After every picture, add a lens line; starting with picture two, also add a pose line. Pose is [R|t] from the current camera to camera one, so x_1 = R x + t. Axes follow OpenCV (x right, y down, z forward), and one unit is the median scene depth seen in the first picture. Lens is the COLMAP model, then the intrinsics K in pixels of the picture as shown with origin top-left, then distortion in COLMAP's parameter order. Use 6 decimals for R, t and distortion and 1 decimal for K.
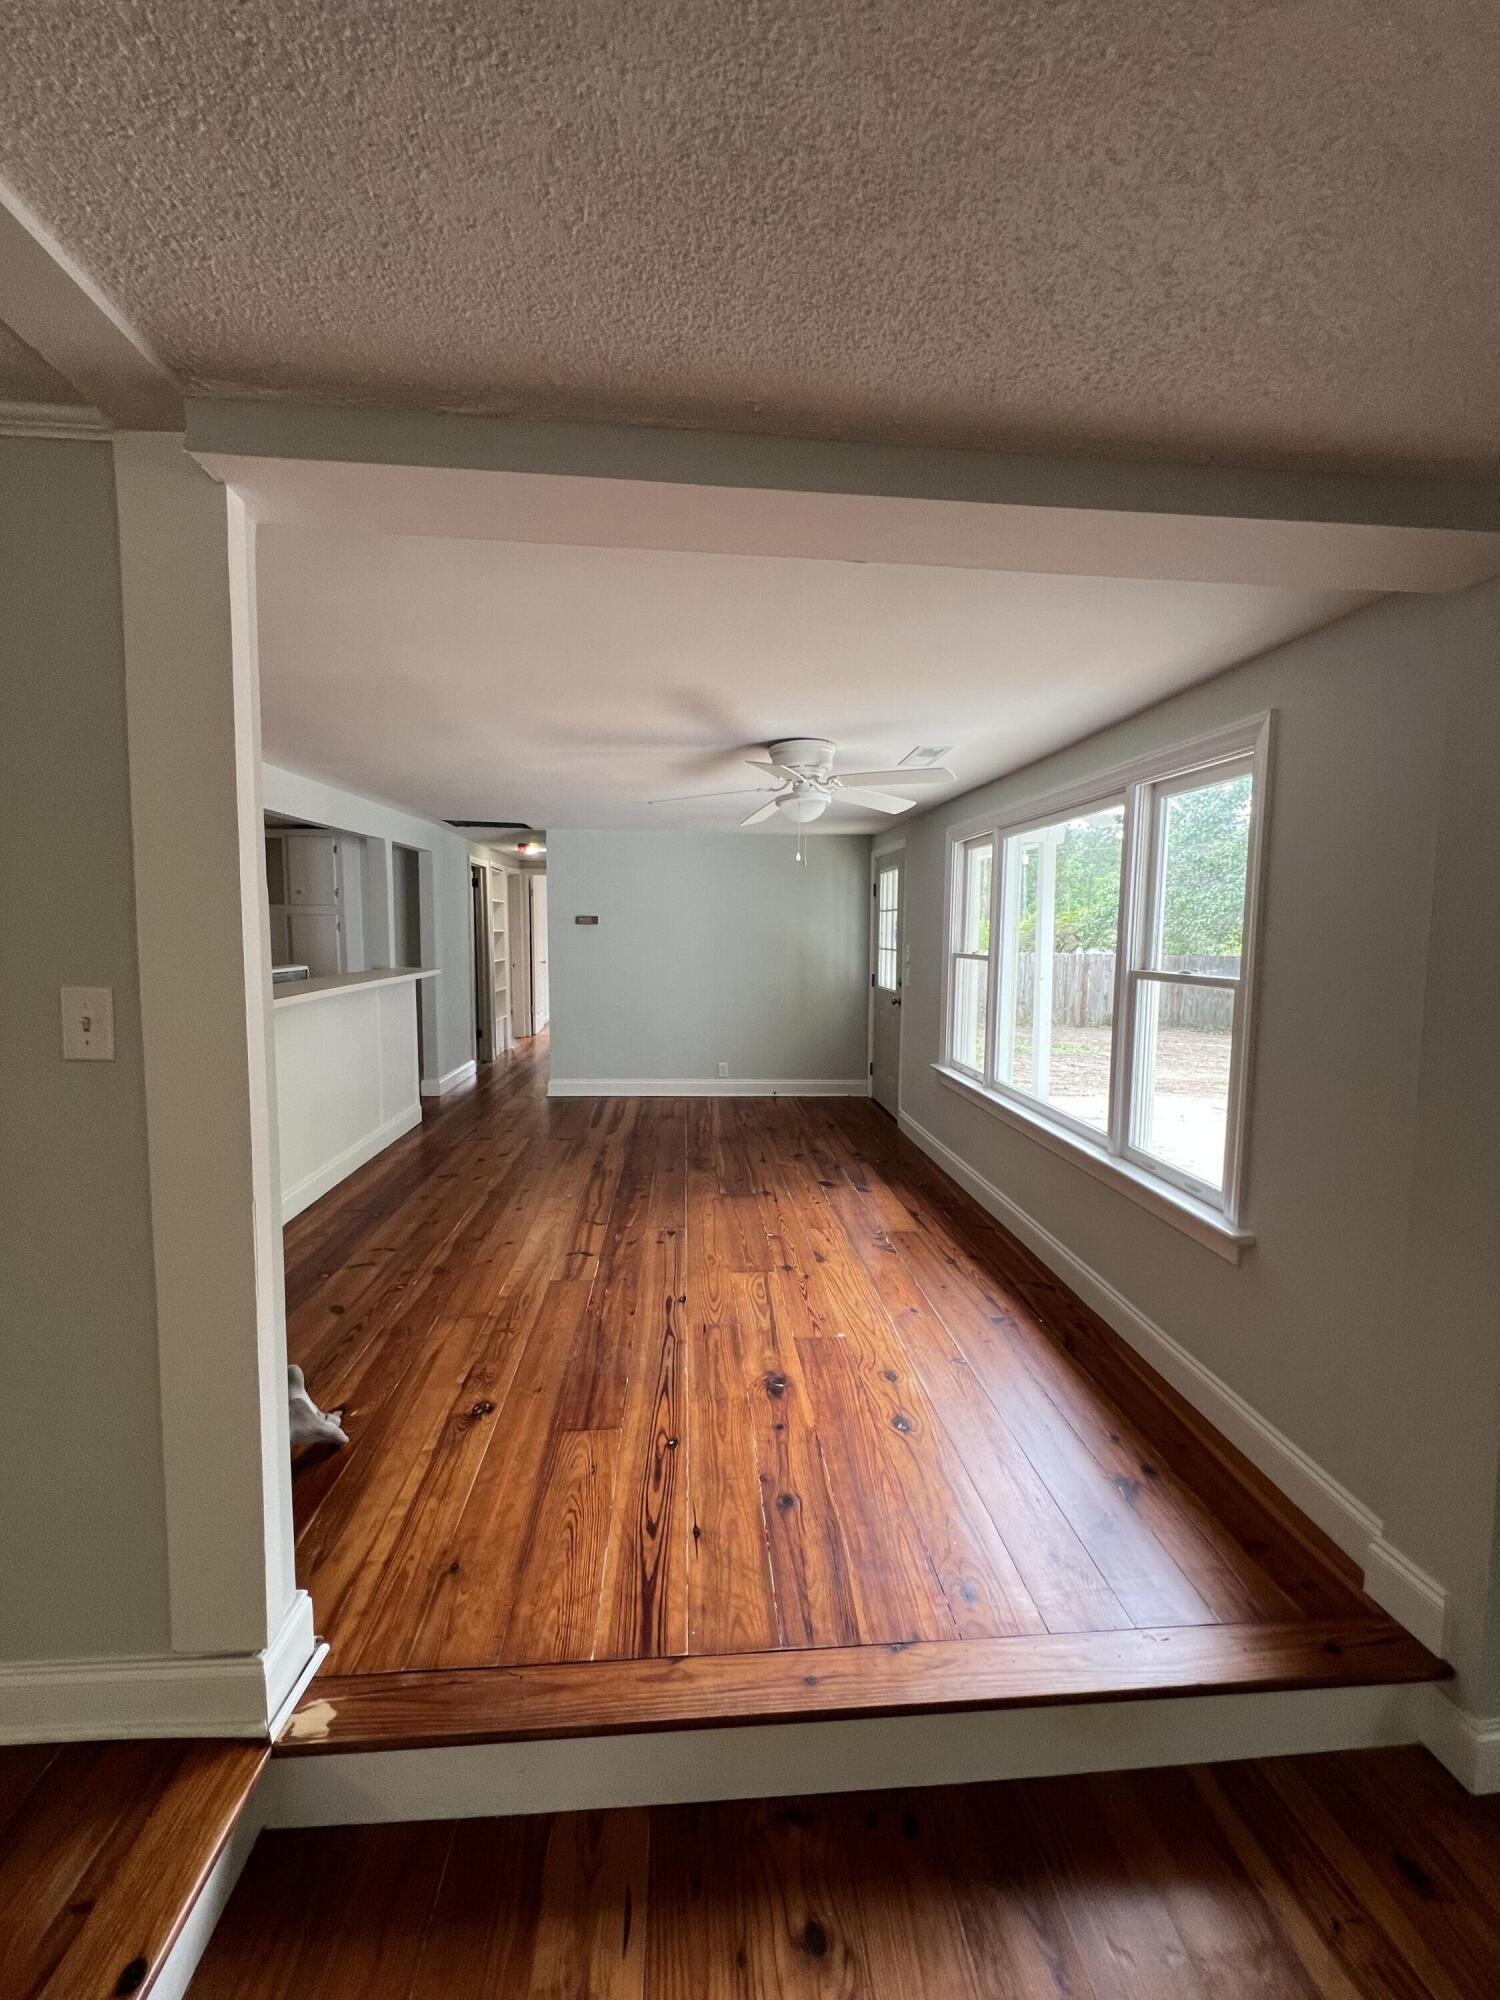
lens RADIAL K [[800.1, 0, 750.0], [0, 800.1, 1000.0], [0, 0, 1]] dist [-0.000088, -0.000130]
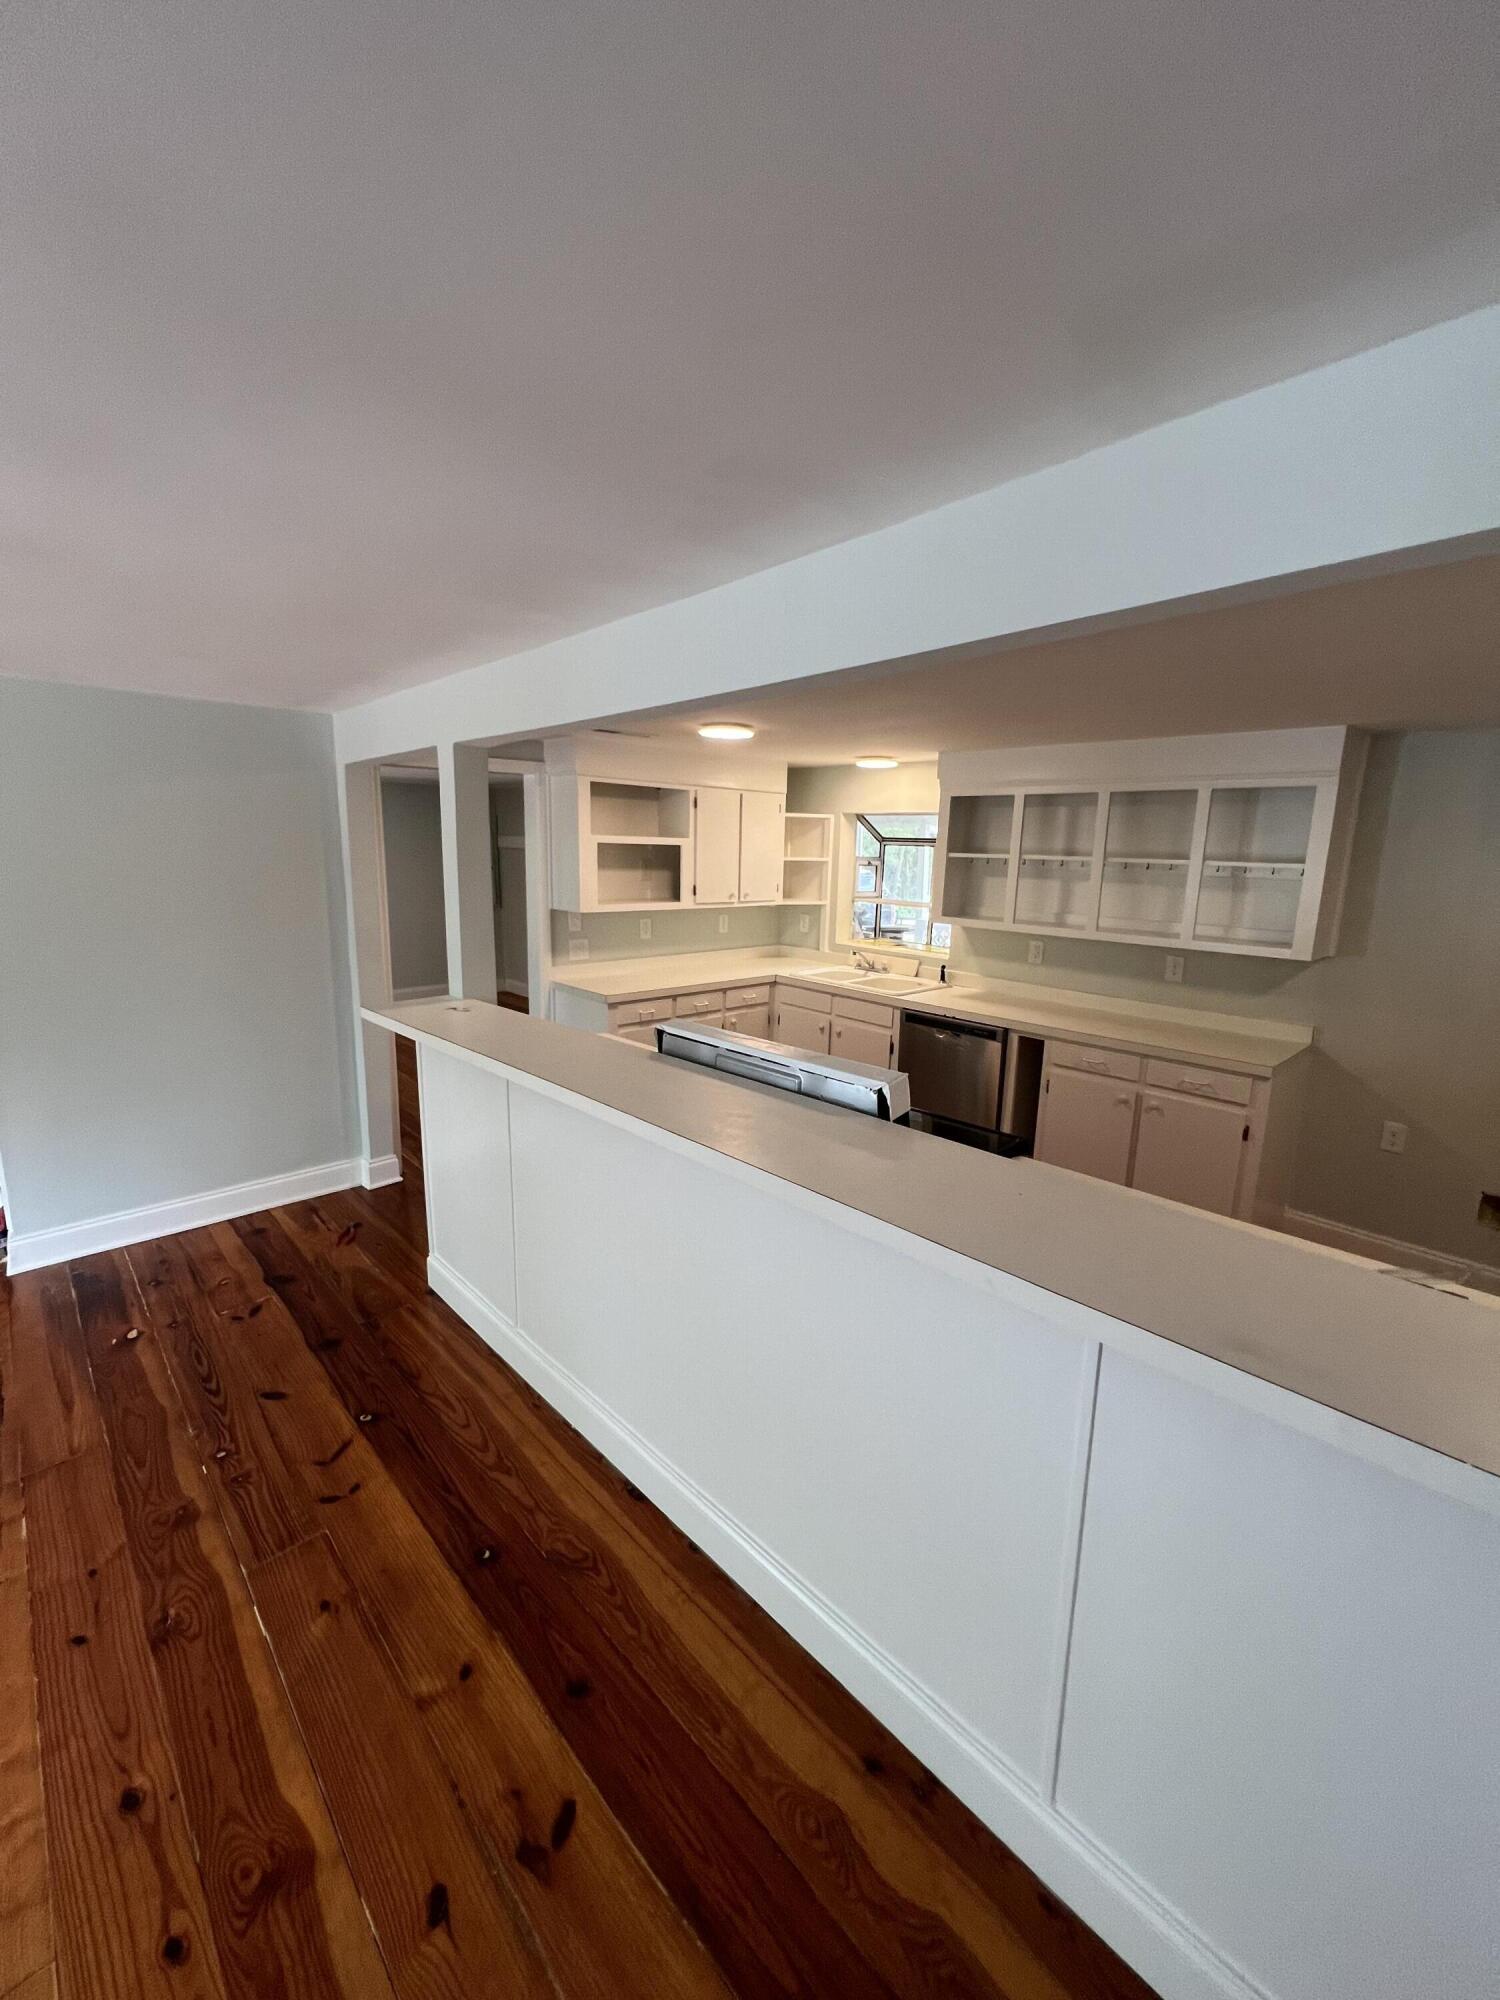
lens RADIAL K [[800.1, 0, 750.0], [0, 800.1, 1000.0], [0, 0, 1]] dist [-0.000088, -0.000130]
pose [[-0.778712, 0.083978, -0.621736, -0.376688], [-0.083079, 0.968471, 0.234866, -0.210120], [0.621856, 0.234546, -0.747183, 1.625045]]
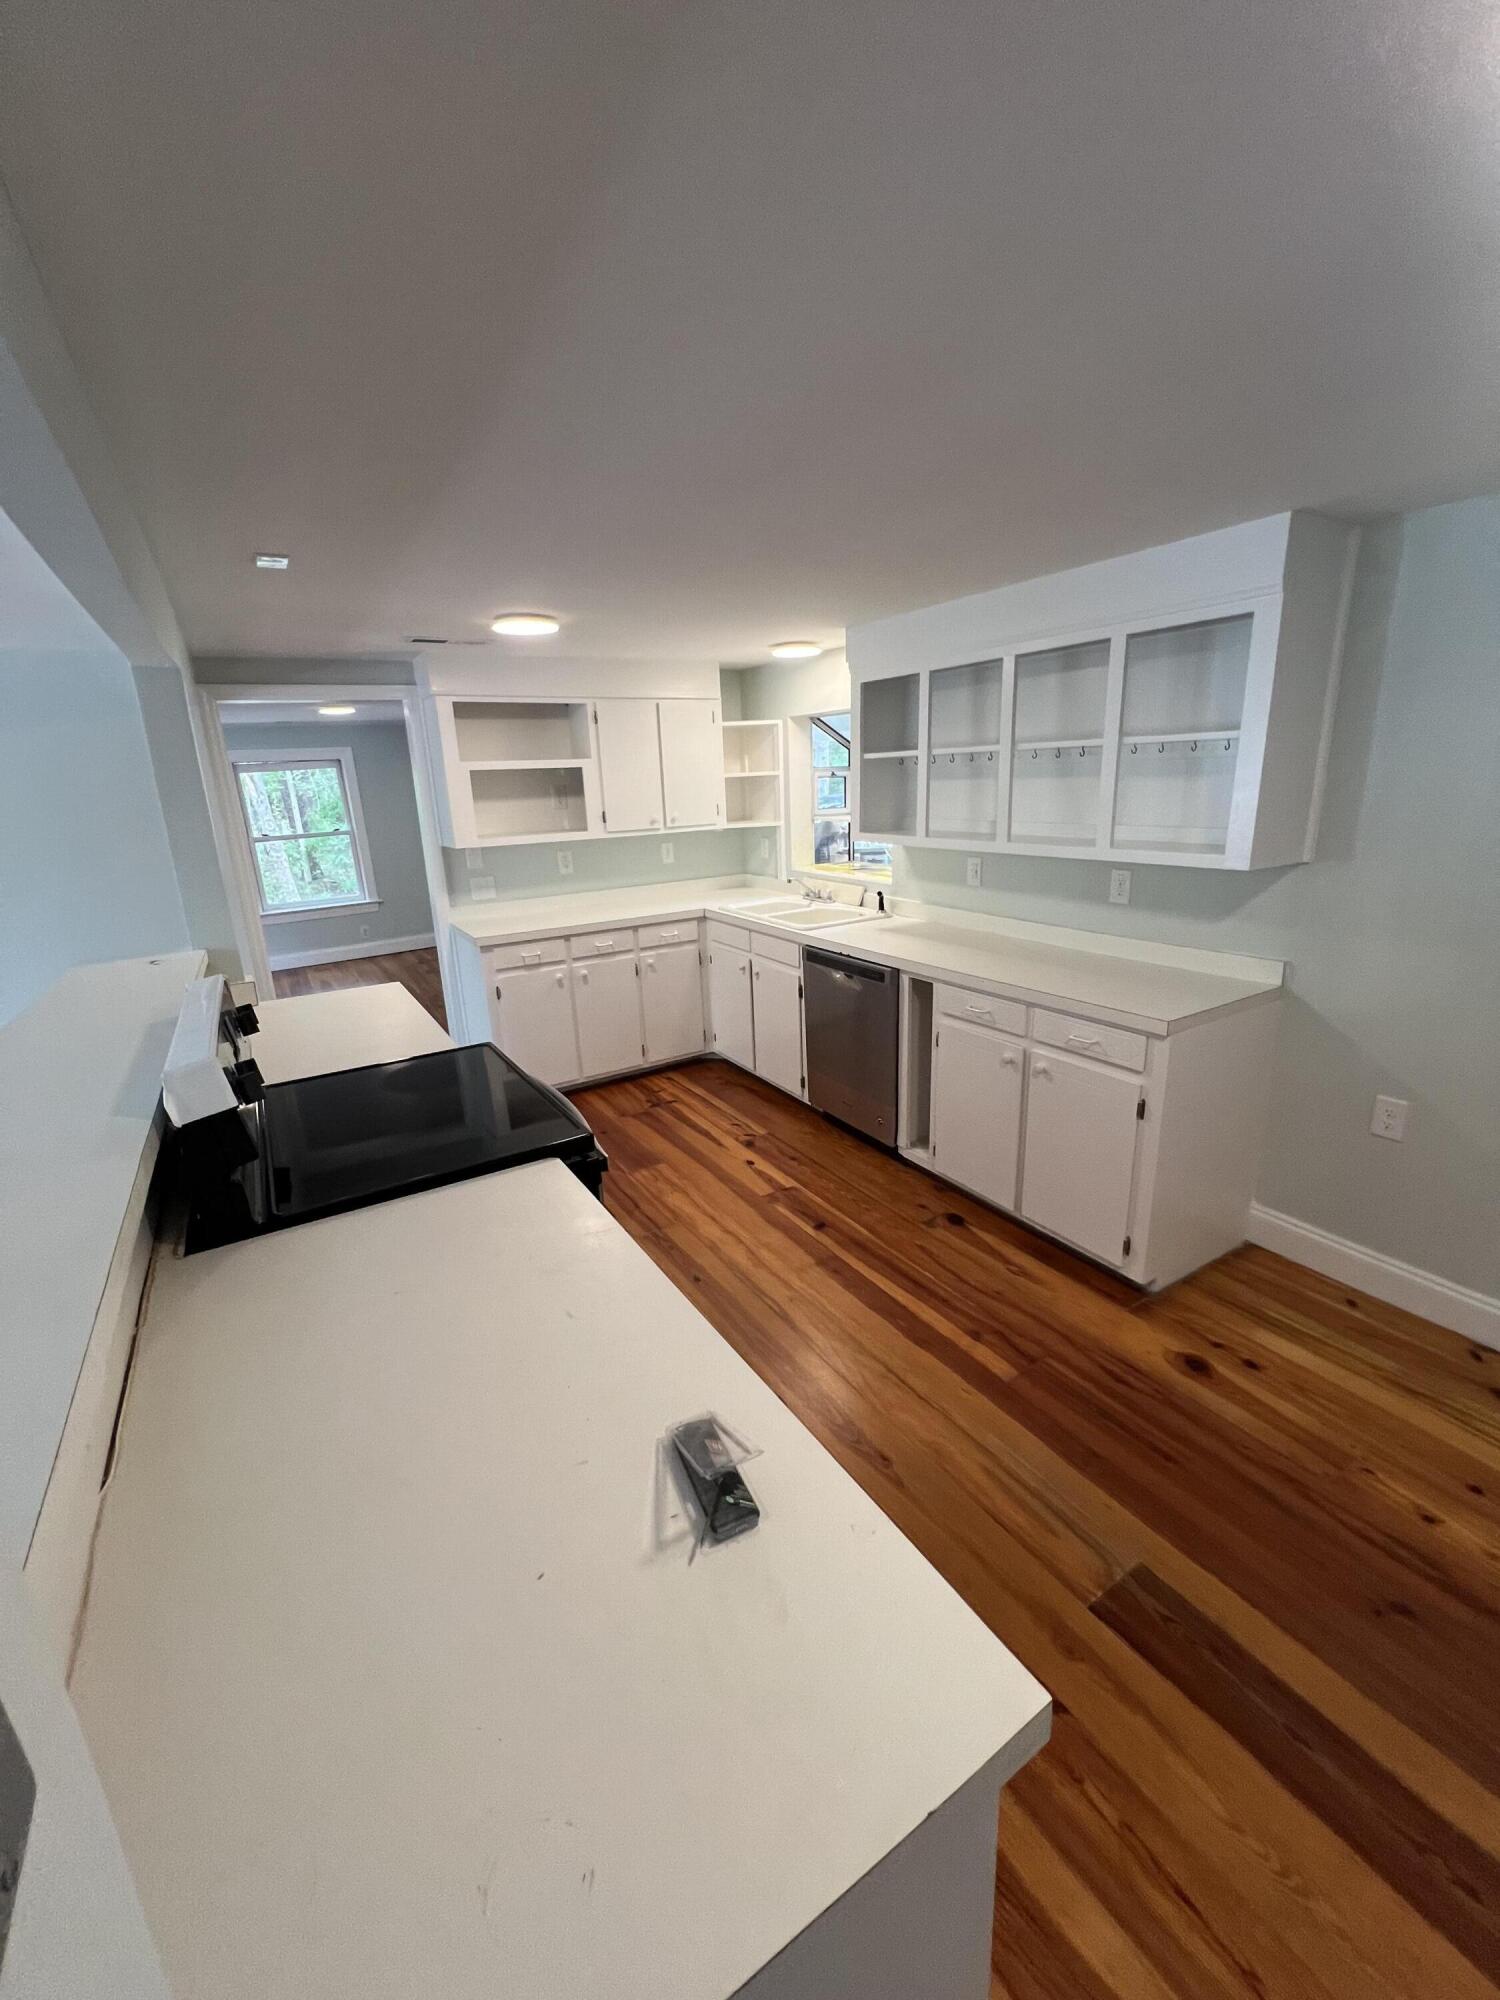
lens RADIAL K [[800.1, 0, 750.0], [0, 800.1, 1000.0], [0, 0, 1]] dist [-0.000088, -0.000130]
pose [[-0.891613, 0.141529, -0.430111, -0.813618], [-0.007400, 0.945215, 0.326364, -0.200188], [0.452738, 0.294173, -0.841719, 1.725111]]
